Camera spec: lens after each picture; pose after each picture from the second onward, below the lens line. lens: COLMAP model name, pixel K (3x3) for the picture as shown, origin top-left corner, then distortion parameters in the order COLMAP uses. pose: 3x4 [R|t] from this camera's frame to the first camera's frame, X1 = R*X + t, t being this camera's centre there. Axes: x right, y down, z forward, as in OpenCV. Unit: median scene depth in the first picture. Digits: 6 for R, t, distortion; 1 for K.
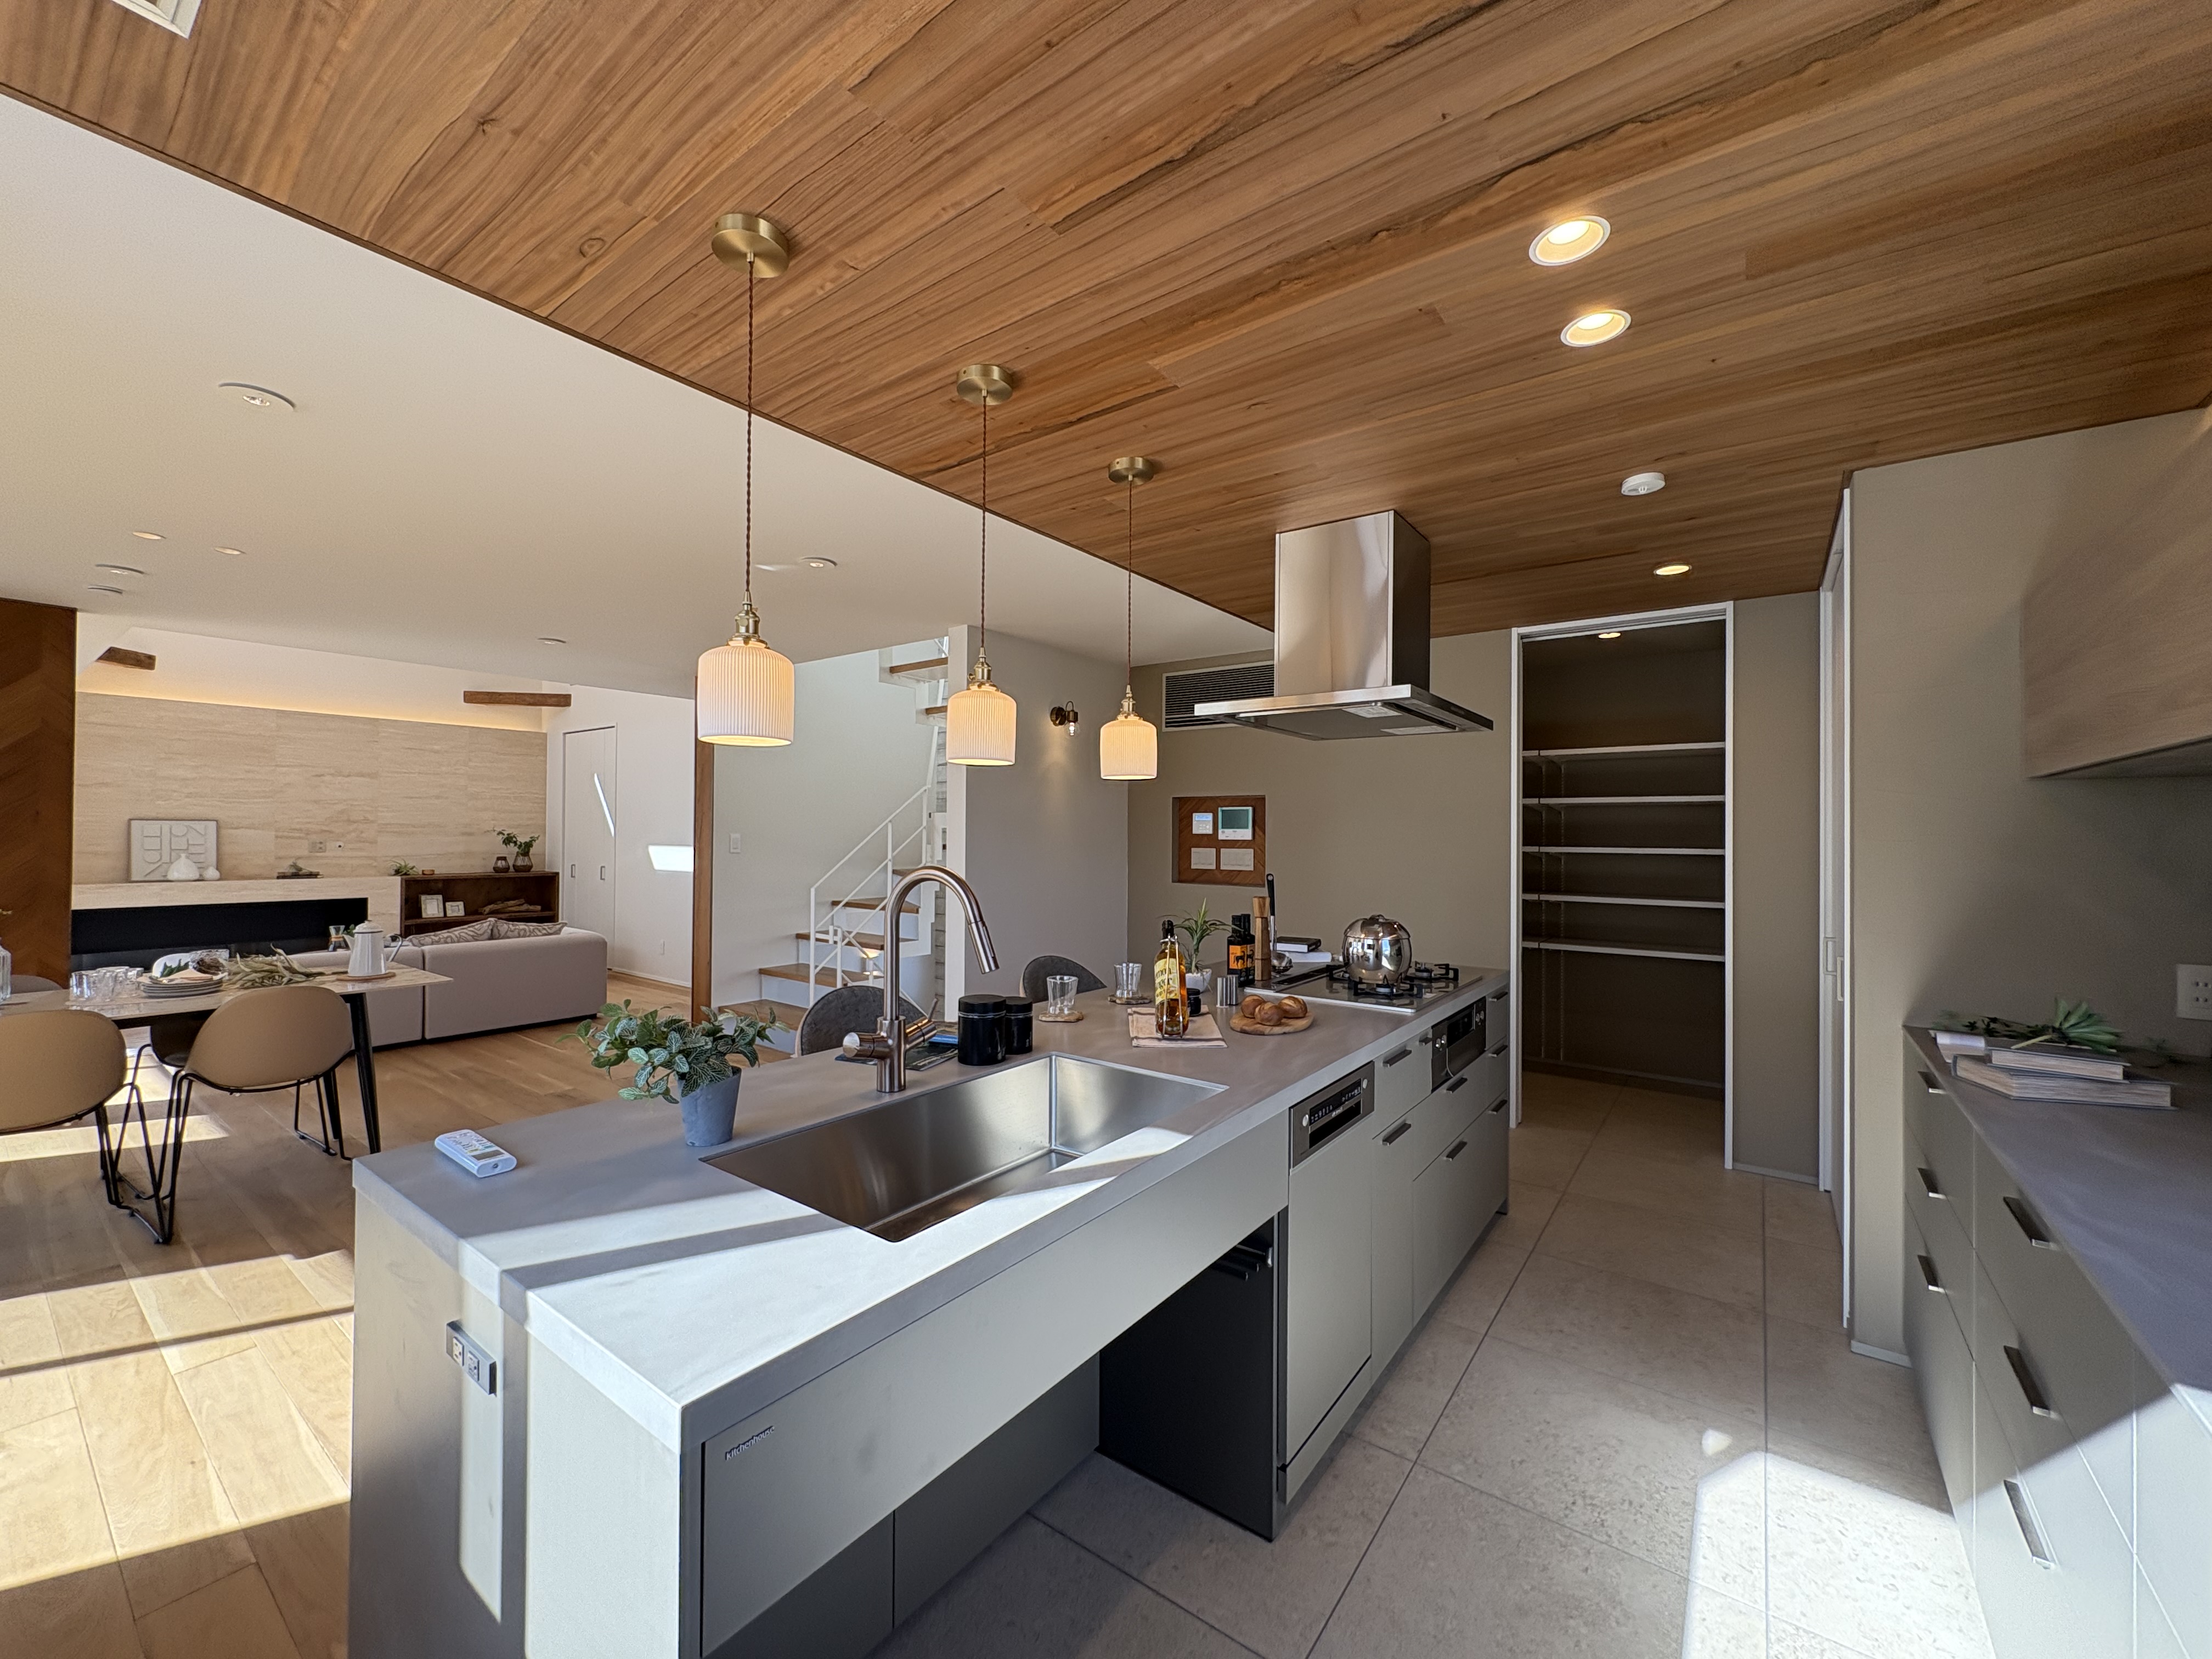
lens RADIAL K [[881.8, 0, 1100.0], [0, 881.8, 828.1], [0, 0, 1]] dist [0.000486, -0.000237]
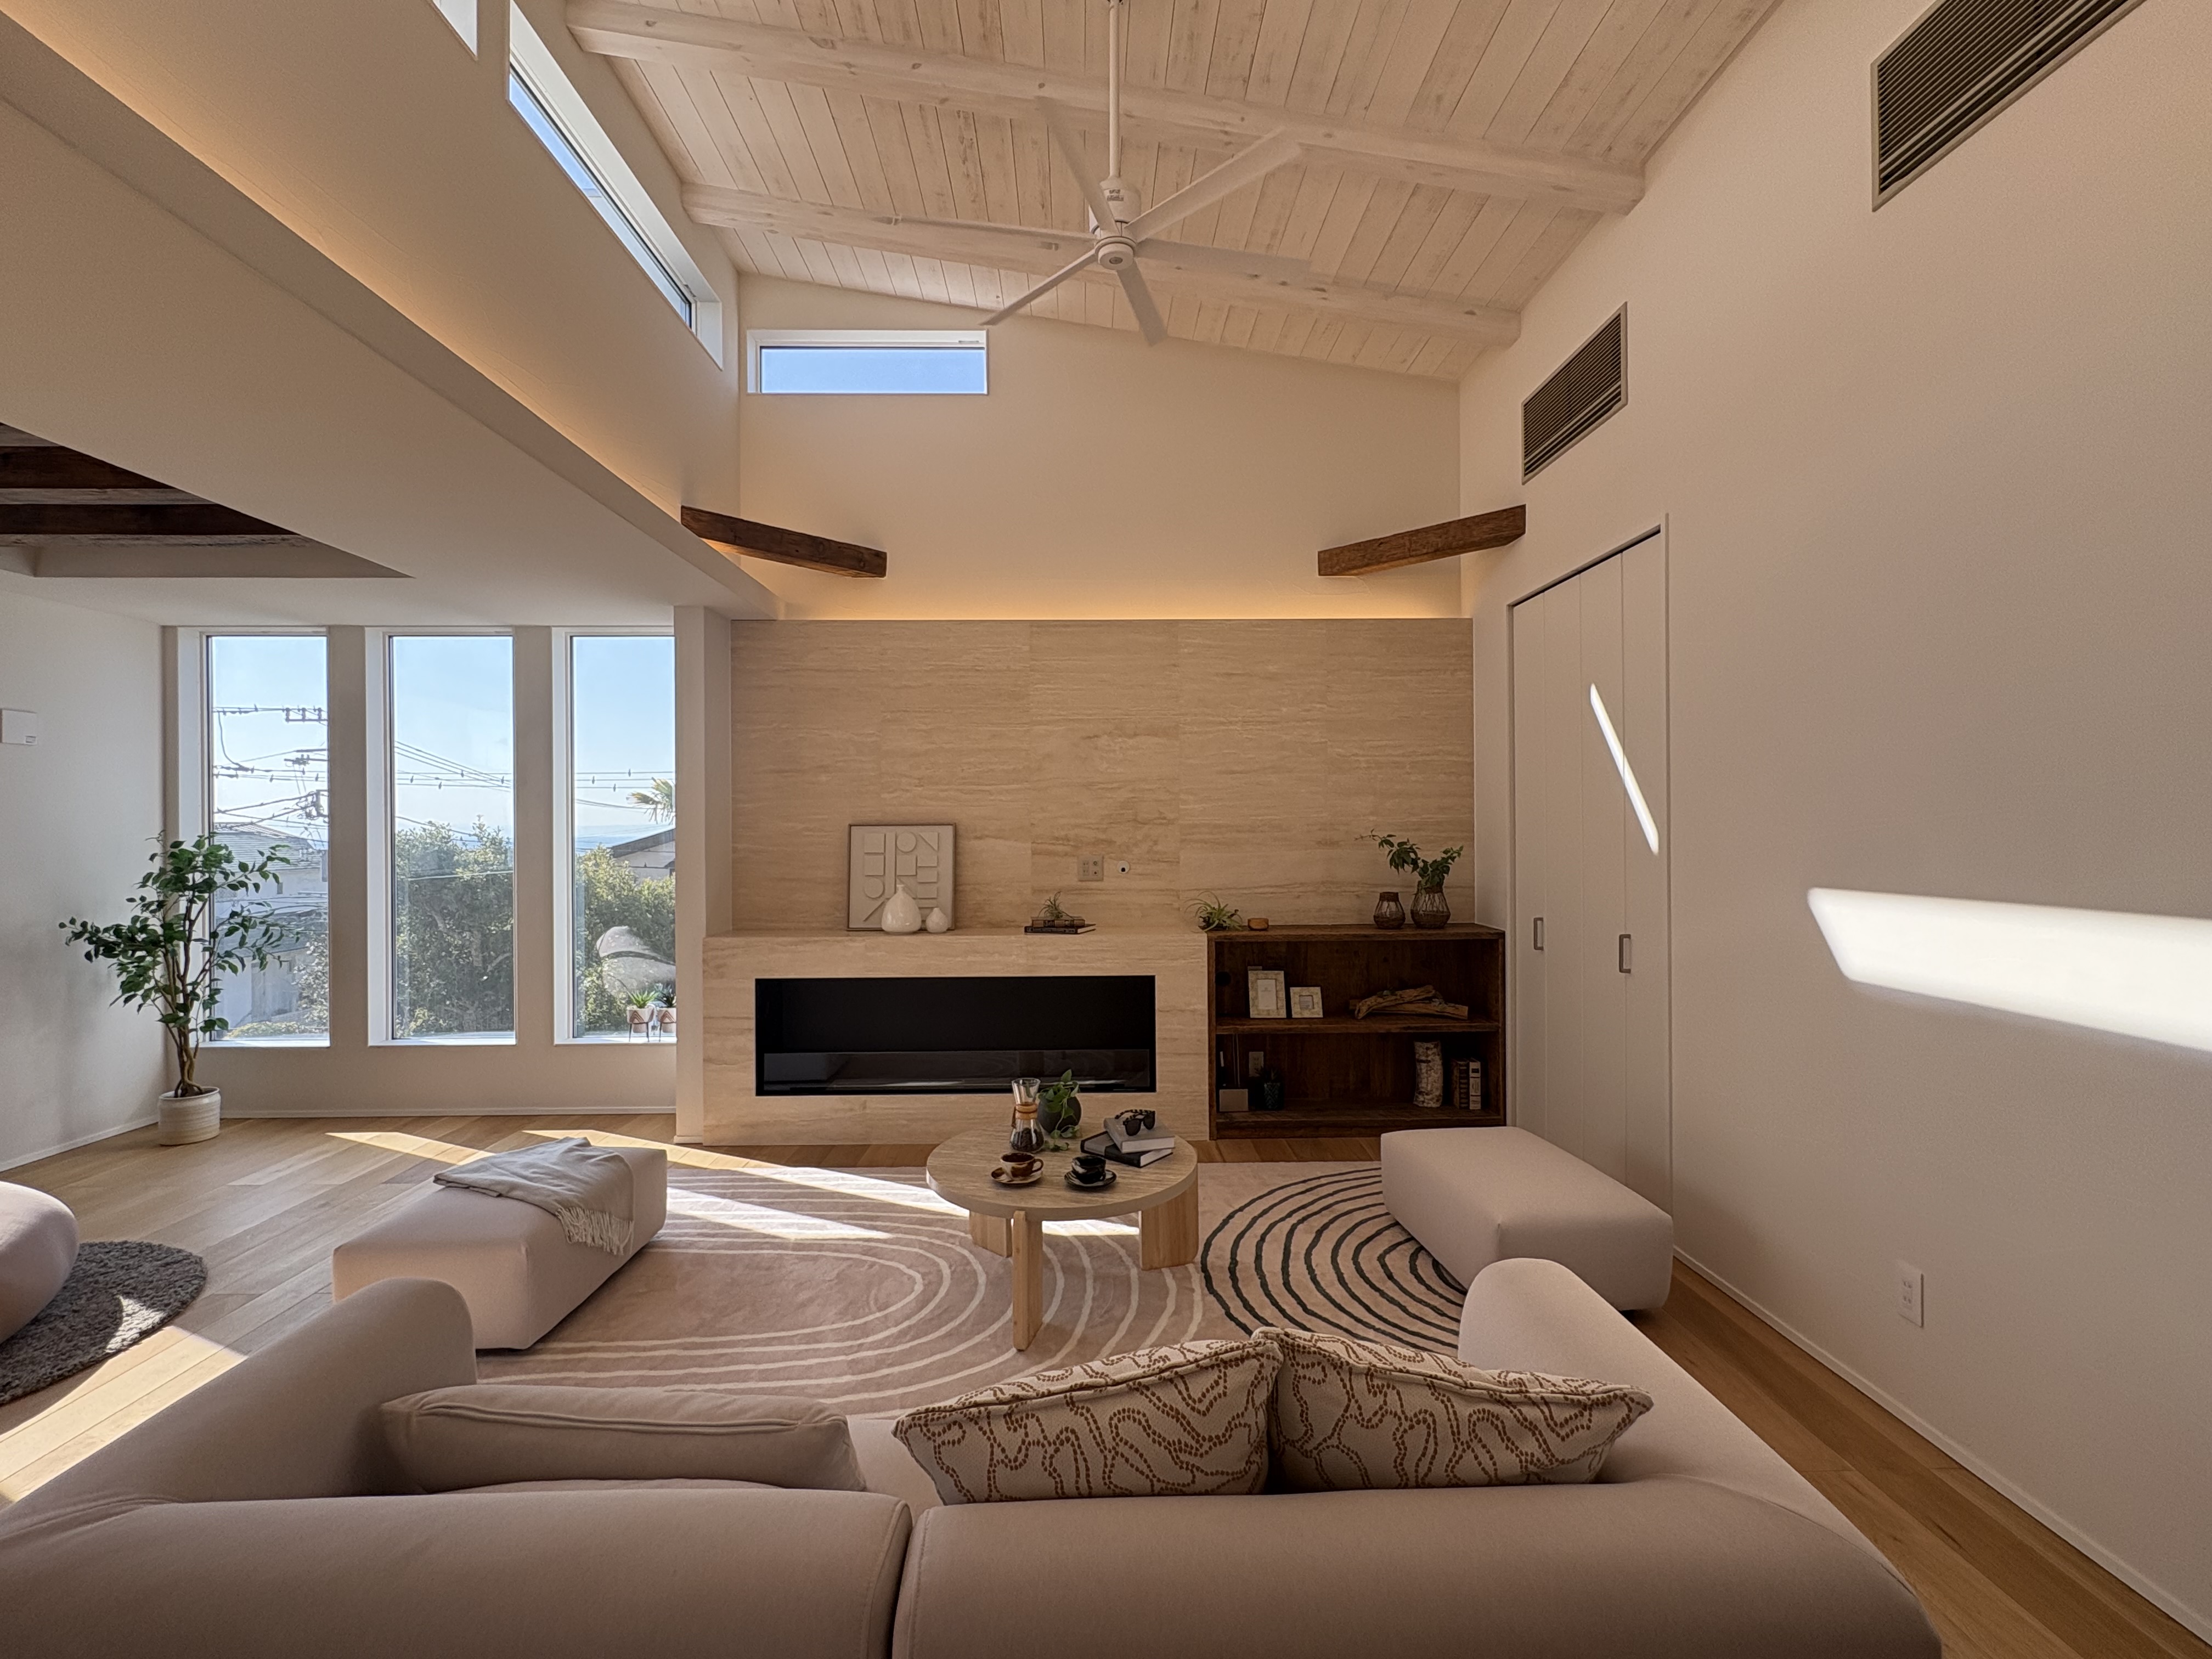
lens RADIAL K [[980.6, 0, 1111.0], [0, 980.6, 831.4], [0, 0, 1]] dist [-0.000016, -0.000004]
pose [[0.616869, -0.011499, -0.786982, -1.397614], [0.016463, 0.999863, -0.001705, -0.003927], [0.786893, -0.011904, 0.616974, 2.181191]]
